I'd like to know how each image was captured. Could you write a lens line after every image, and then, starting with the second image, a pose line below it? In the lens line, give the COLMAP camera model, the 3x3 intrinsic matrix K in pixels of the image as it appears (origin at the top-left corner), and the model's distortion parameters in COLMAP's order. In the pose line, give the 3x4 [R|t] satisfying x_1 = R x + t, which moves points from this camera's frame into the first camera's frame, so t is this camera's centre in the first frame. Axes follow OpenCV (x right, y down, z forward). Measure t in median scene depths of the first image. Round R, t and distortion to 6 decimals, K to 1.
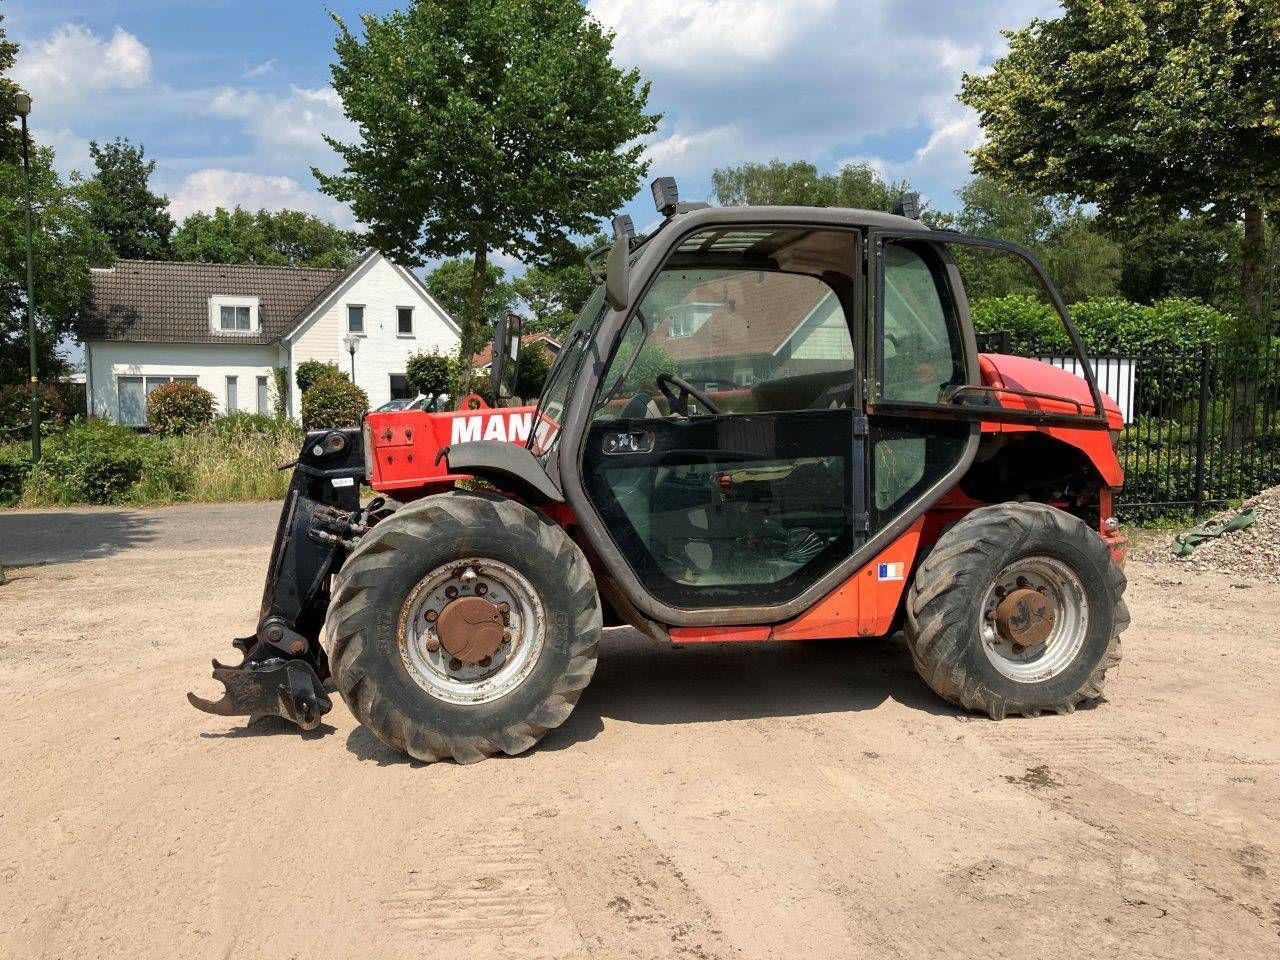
lens RADIAL K [[1058.7, 0, 640.2], [0, 1058.7, 495.1], [0, 0, 1]] dist [0.000242, 0.004668]
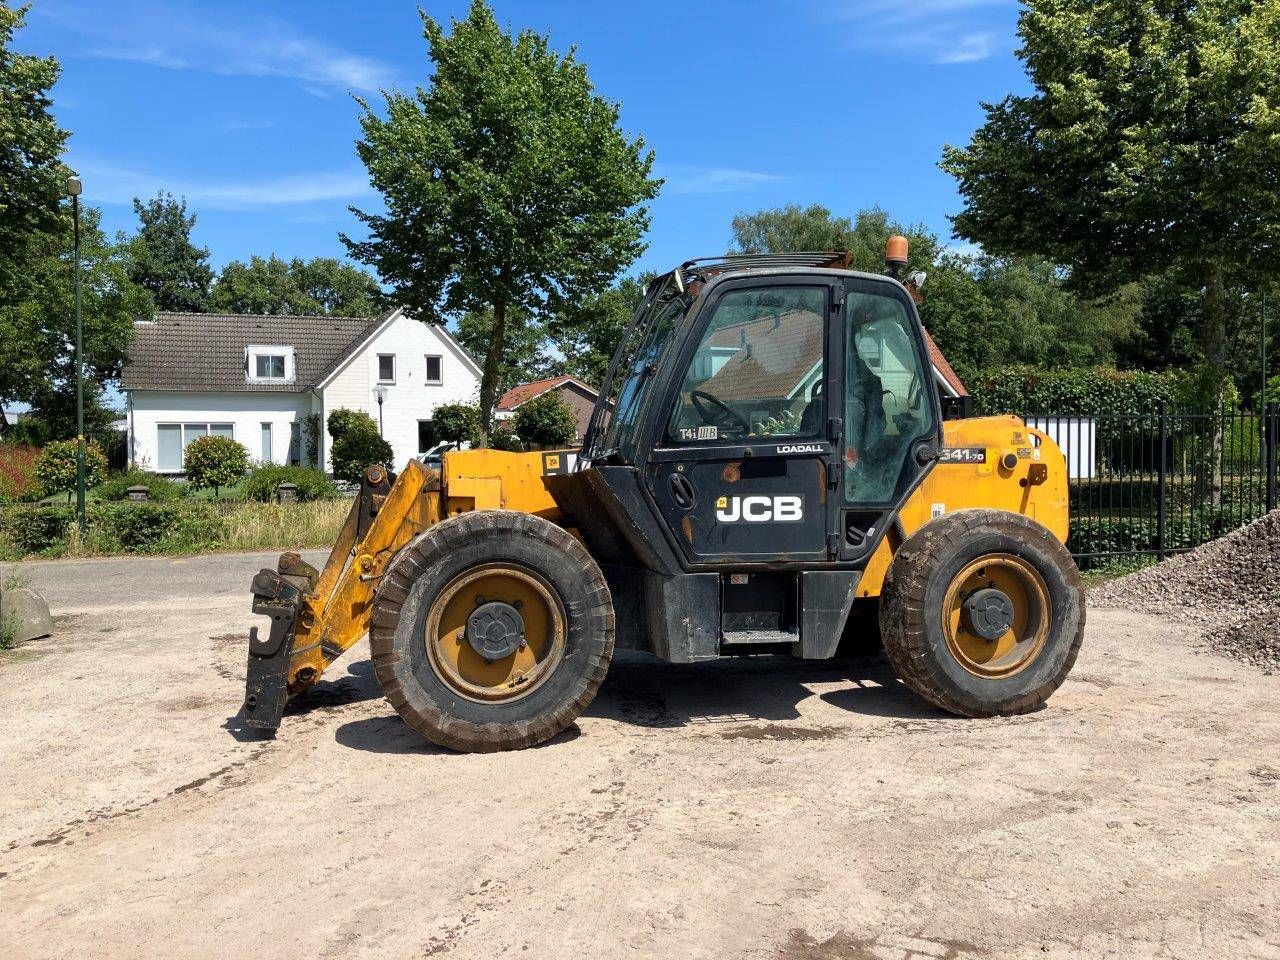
lens RADIAL K [[1058.7, 0, 645.9], [0, 1058.7, 479.5], [0, 0, 1]] dist [0.000242, 0.004668]
pose [[0.999649, -0.007715, -0.025345, 0.011272], [0.006477, 0.998798, -0.048576, -0.004667], [0.025689, 0.048395, 0.998498, -0.021527]]
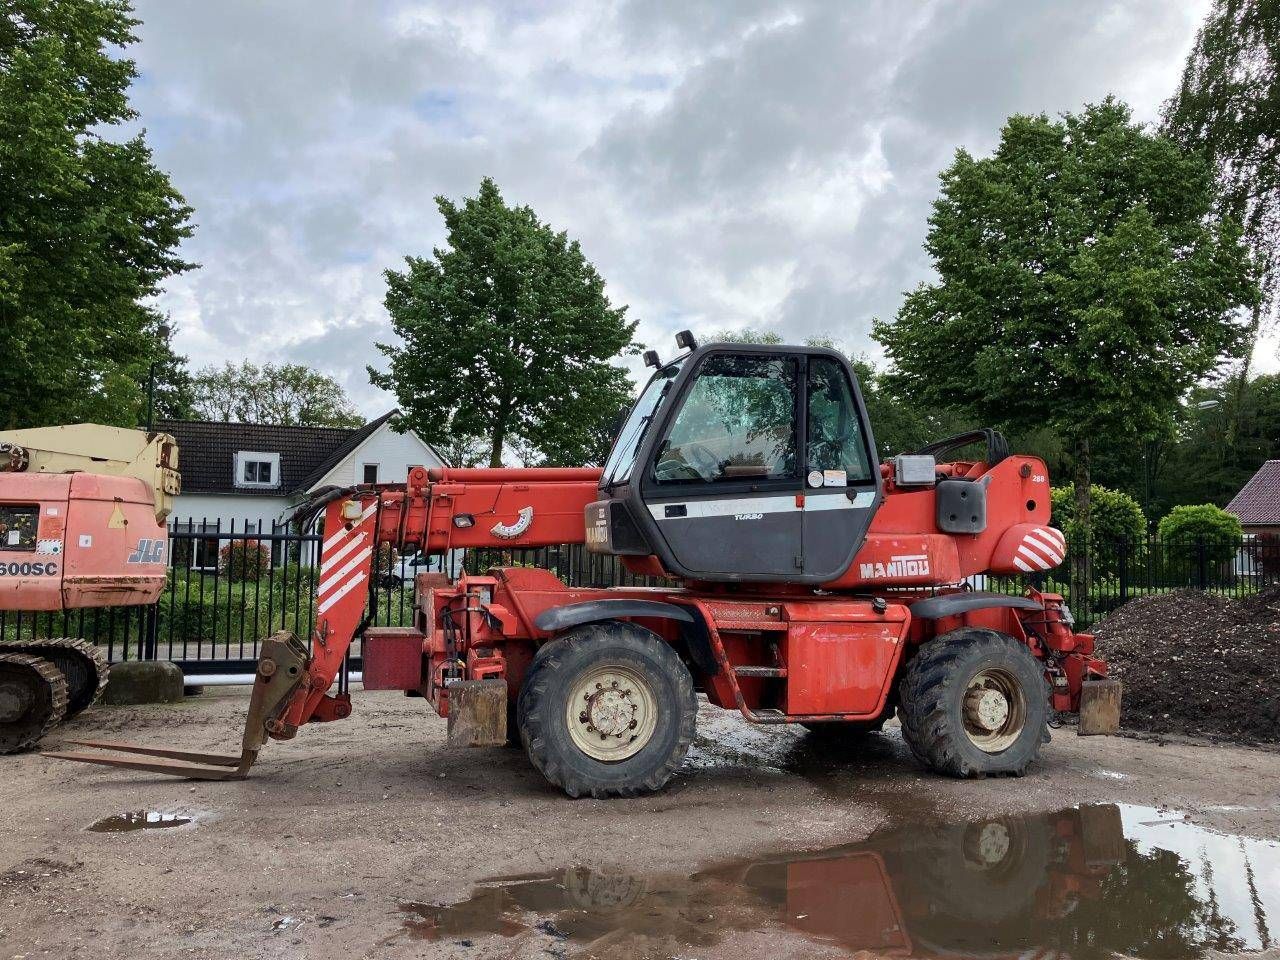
lens RADIAL K [[1056.2, 0, 645.8], [0, 1056.2, 476.0], [0, 0, 1]] dist [0.007850, -0.001657]
pose [[0.999594, 0.012216, 0.025750, -0.004965], [-0.008199, 0.988545, -0.150704, 0.000018], [-0.027296, 0.150431, 0.988244, -0.105819]]
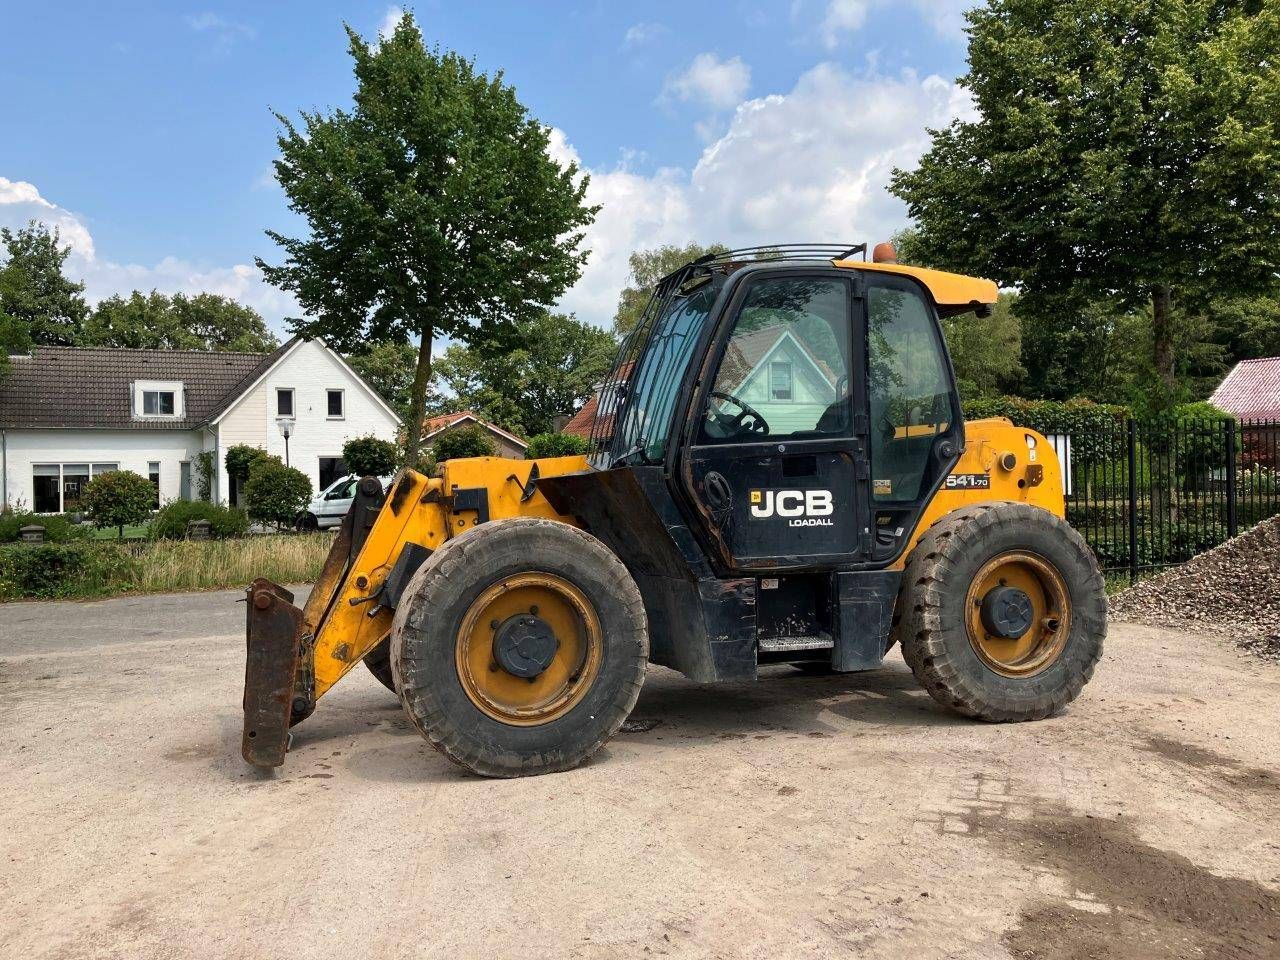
lens RADIAL K [[1058.7, 0, 636.2], [0, 1058.7, 475.8], [0, 0, 1]] dist [0.000242, 0.004668]
pose [[0.996959, -0.020953, 0.075055, -0.014015], [0.027502, 0.995802, -0.087304, -0.001568], [-0.072910, 0.089102, 0.993350, -0.006944]]
